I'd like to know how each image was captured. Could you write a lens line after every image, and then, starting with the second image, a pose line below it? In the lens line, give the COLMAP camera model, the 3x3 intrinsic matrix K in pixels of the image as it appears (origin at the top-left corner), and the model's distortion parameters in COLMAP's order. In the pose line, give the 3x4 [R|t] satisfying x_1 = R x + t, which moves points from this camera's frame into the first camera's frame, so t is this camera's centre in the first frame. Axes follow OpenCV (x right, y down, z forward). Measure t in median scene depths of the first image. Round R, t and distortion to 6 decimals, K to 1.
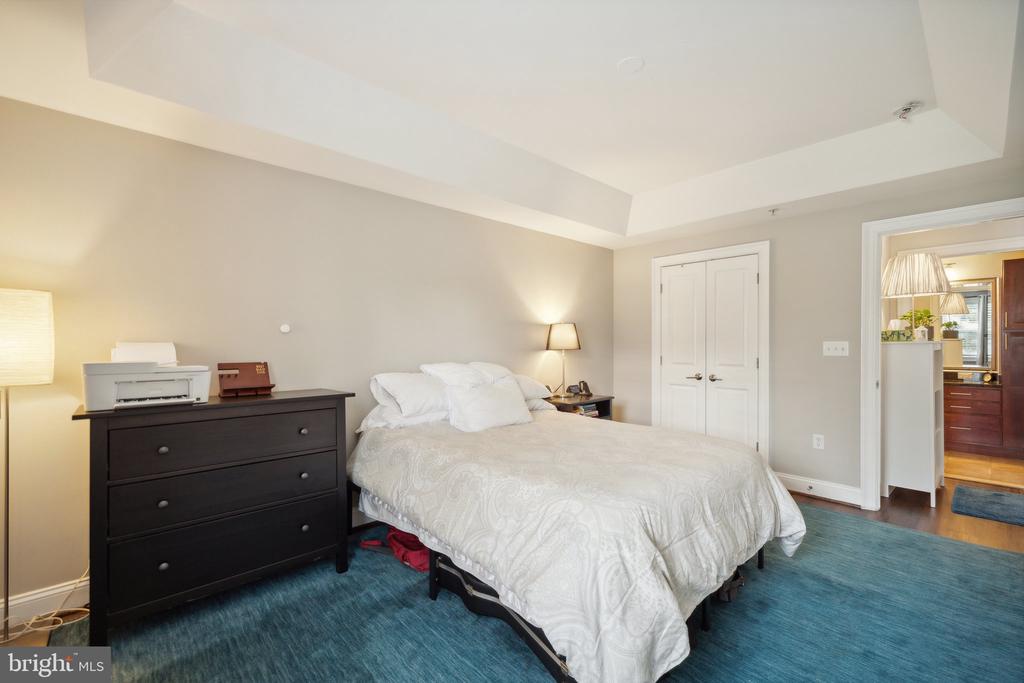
lens RADIAL K [[432.8, 0, 512.3], [0, 432.8, 344.5], [0, 0, 1]] dist [0.004911, -0.000177]
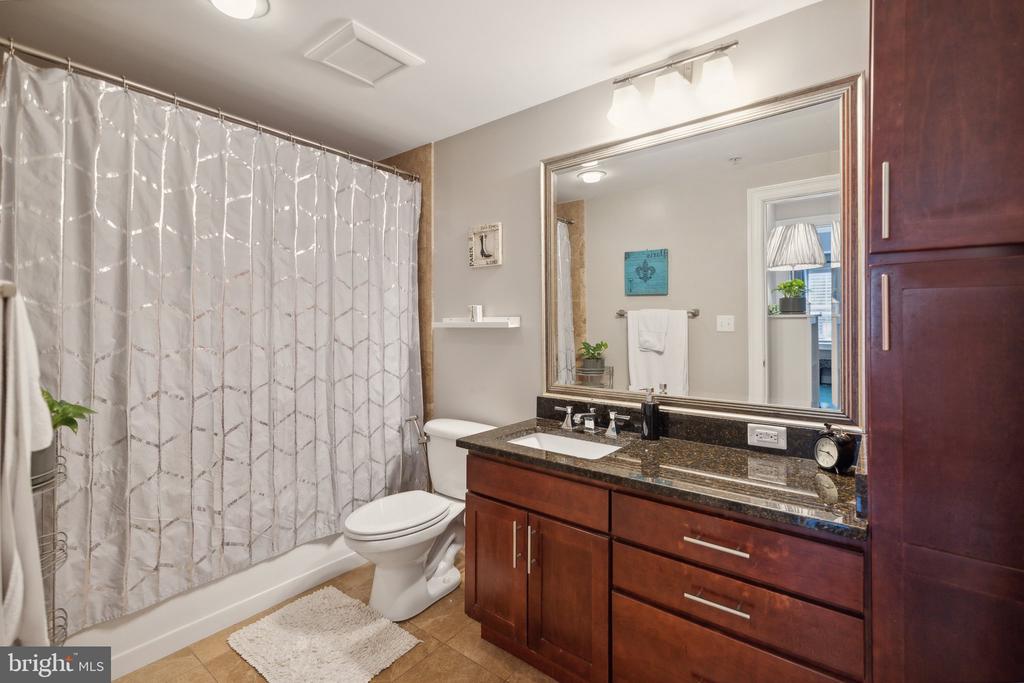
lens RADIAL K [[447.5, 0, 512.6], [0, 447.5, 333.8], [0, 0, 1]] dist [0.001599, 0.000085]
pose [[0.986617, -0.012126, 0.162605, 0.840617], [0.008431, 0.999691, 0.023398, -0.008162], [-0.162838, -0.021714, 0.986414, 0.745666]]
